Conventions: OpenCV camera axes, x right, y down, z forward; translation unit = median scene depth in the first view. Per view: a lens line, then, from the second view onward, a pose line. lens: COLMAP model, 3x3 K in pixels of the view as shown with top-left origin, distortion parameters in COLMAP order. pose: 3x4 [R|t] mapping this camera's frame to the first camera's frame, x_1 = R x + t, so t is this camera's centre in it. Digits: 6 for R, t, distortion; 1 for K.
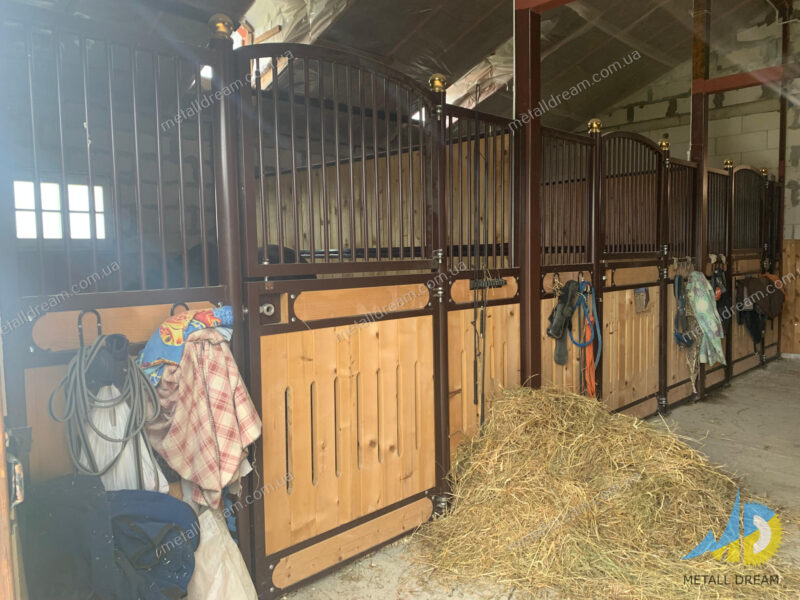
lens RADIAL K [[659.1, 0, 400.0], [0, 659.1, 300.0], [0, 0, 1]] dist [0.066615, 0.000434]
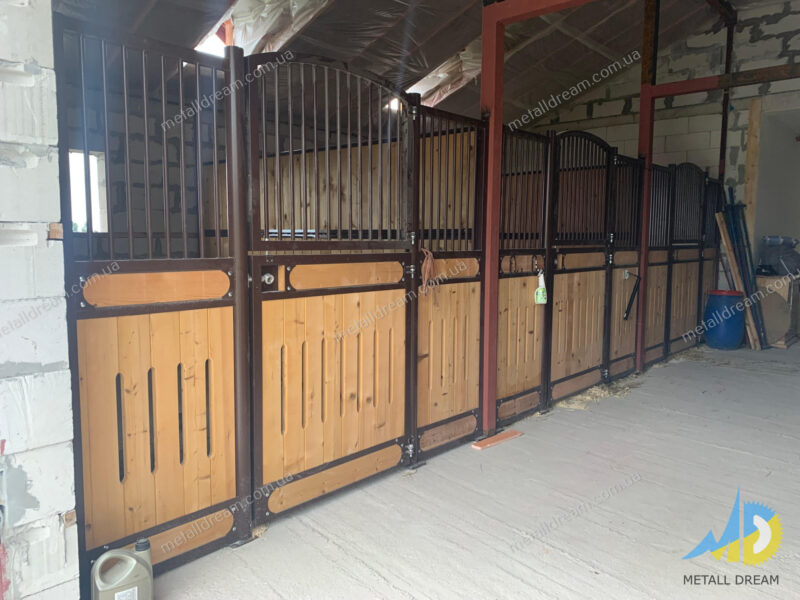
lens RADIAL K [[659.1, 0, 400.0], [0, 659.1, 300.0], [0, 0, 1]] dist [0.066615, 0.000434]
pose [[0.998450, 0.020172, 0.051876, -0.017588], [-0.021468, 0.999468, 0.024552, 0.012605], [-0.051353, -0.025627, 0.998352, -0.140589]]
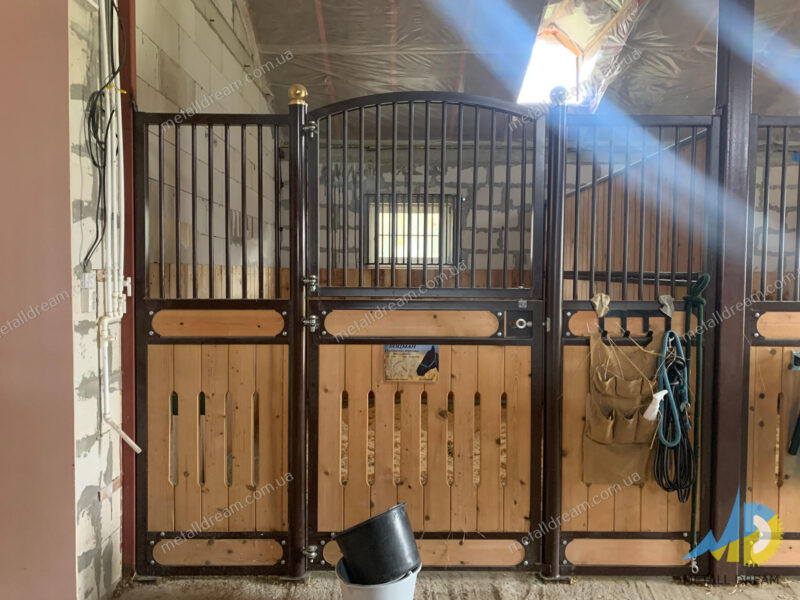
lens RADIAL K [[528.2, 0, 400.1], [0, 528.2, 290.0], [0, 0, 1]] dist [0.038491, -0.000145]
pose [[0.684795, 0.049935, -0.727022, 0.590248], [-0.077699, 0.996966, -0.004710, -0.053288], [0.724581, 0.059714, 0.686598, 0.503709]]
